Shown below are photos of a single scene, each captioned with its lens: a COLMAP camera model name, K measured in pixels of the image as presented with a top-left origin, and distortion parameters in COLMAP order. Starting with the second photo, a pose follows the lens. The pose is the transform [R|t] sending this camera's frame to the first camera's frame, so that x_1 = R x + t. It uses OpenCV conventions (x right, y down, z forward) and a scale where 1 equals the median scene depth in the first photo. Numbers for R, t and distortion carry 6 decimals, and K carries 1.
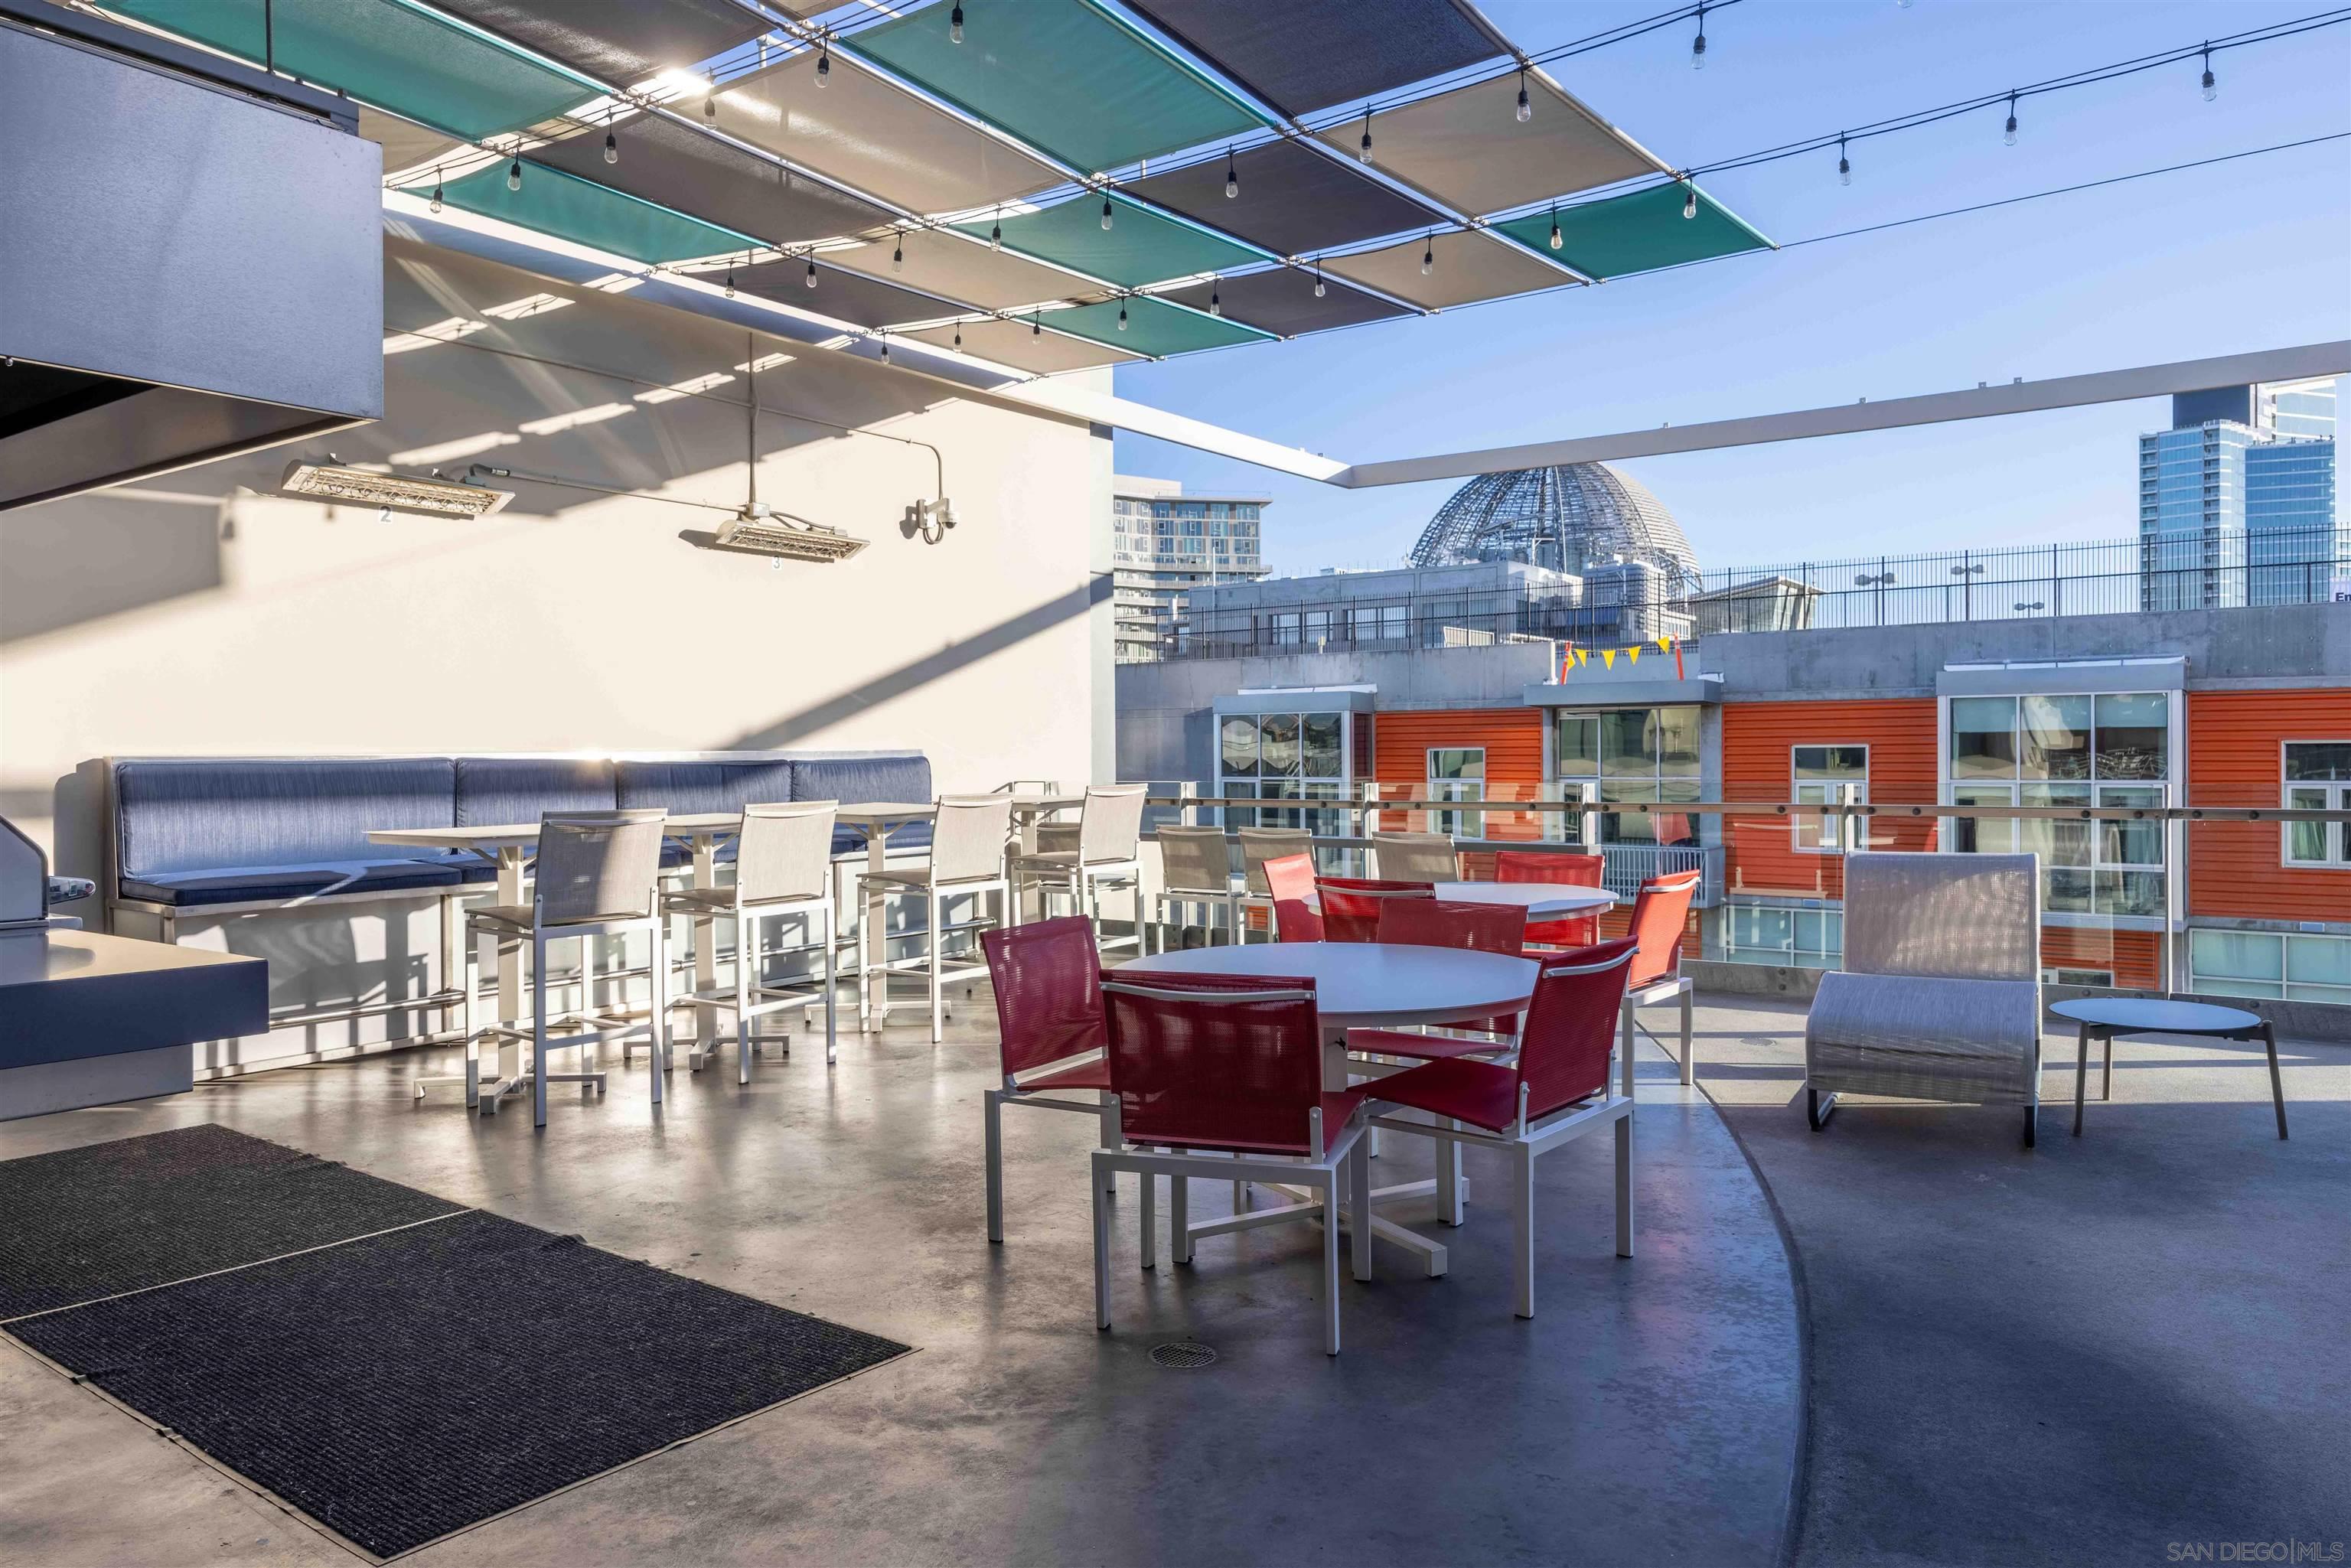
lens RADIAL K [[1593.0, 0, 1175.5], [0, 1593.0, 784.0], [0, 0, 1]] dist [-0.002153, 0.001654]
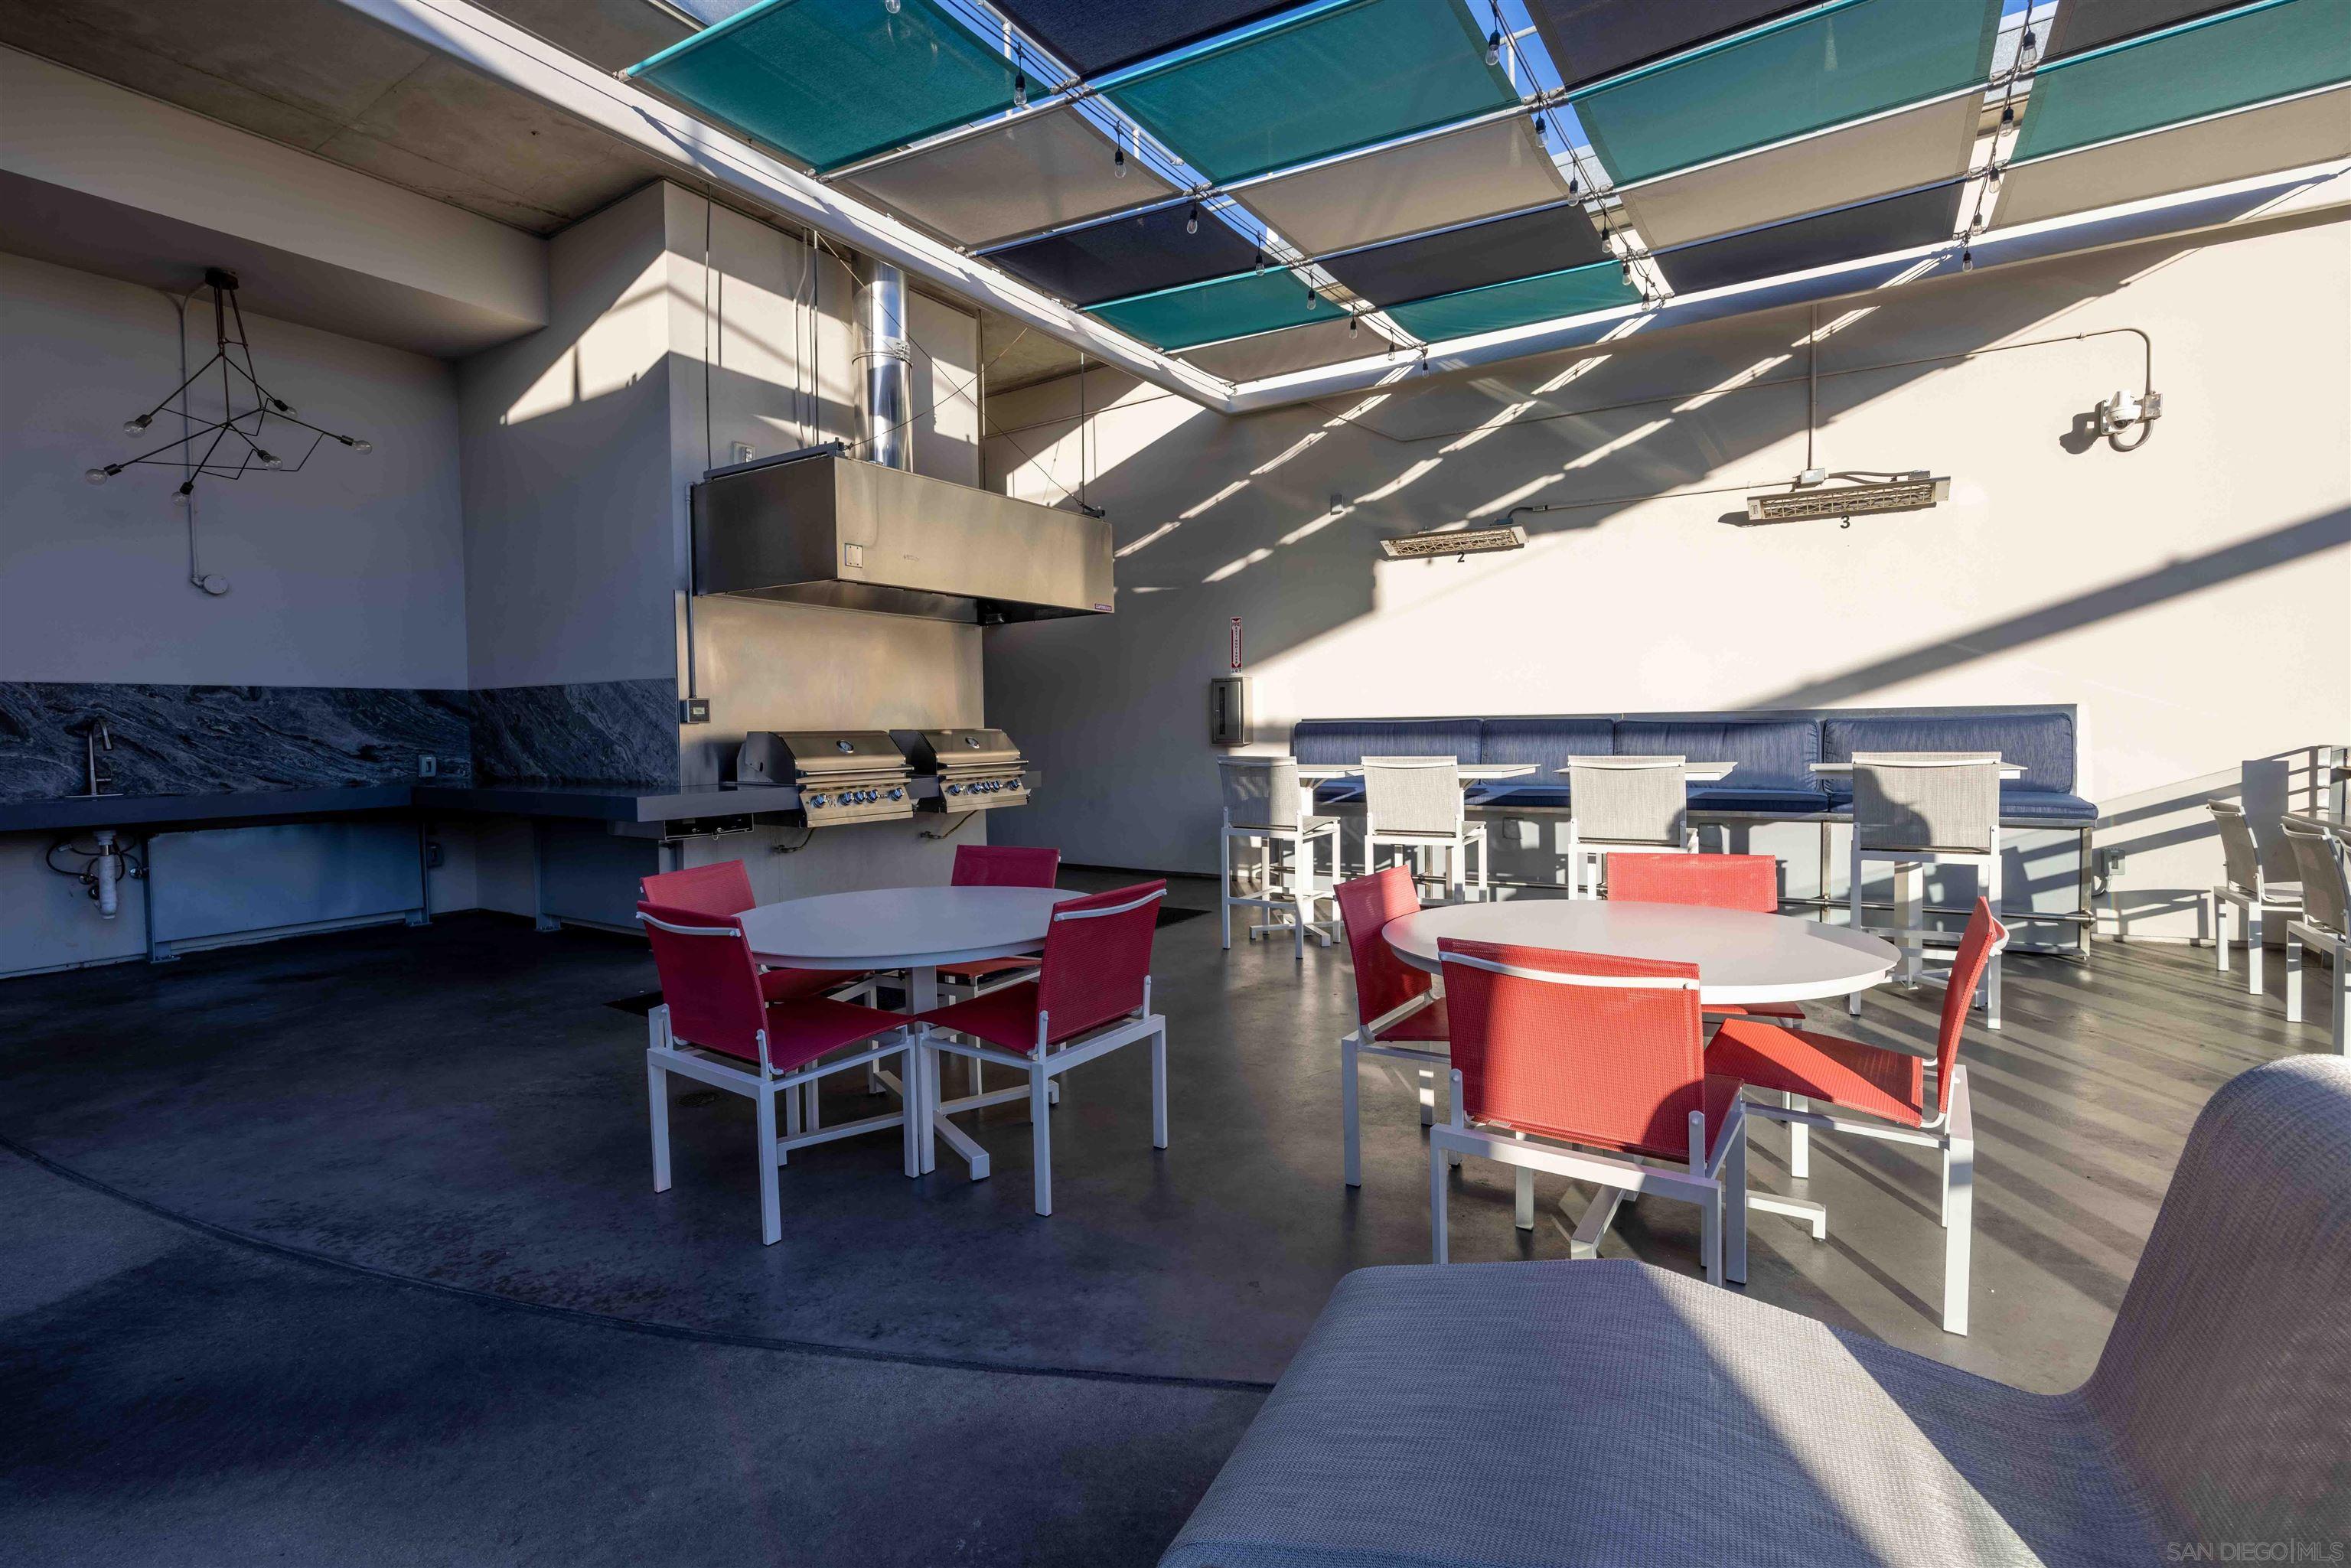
lens RADIAL K [[1070.6, 0, 1126.4], [0, 1070.6, 740.2], [0, 0, 1]] dist [-0.001456, 0.000022]
pose [[0.031025, 0.030799, -0.999044, 0.132989], [-0.007793, 0.999502, 0.030571, -0.005791], [0.999488, 0.006837, 0.031250, 0.168558]]
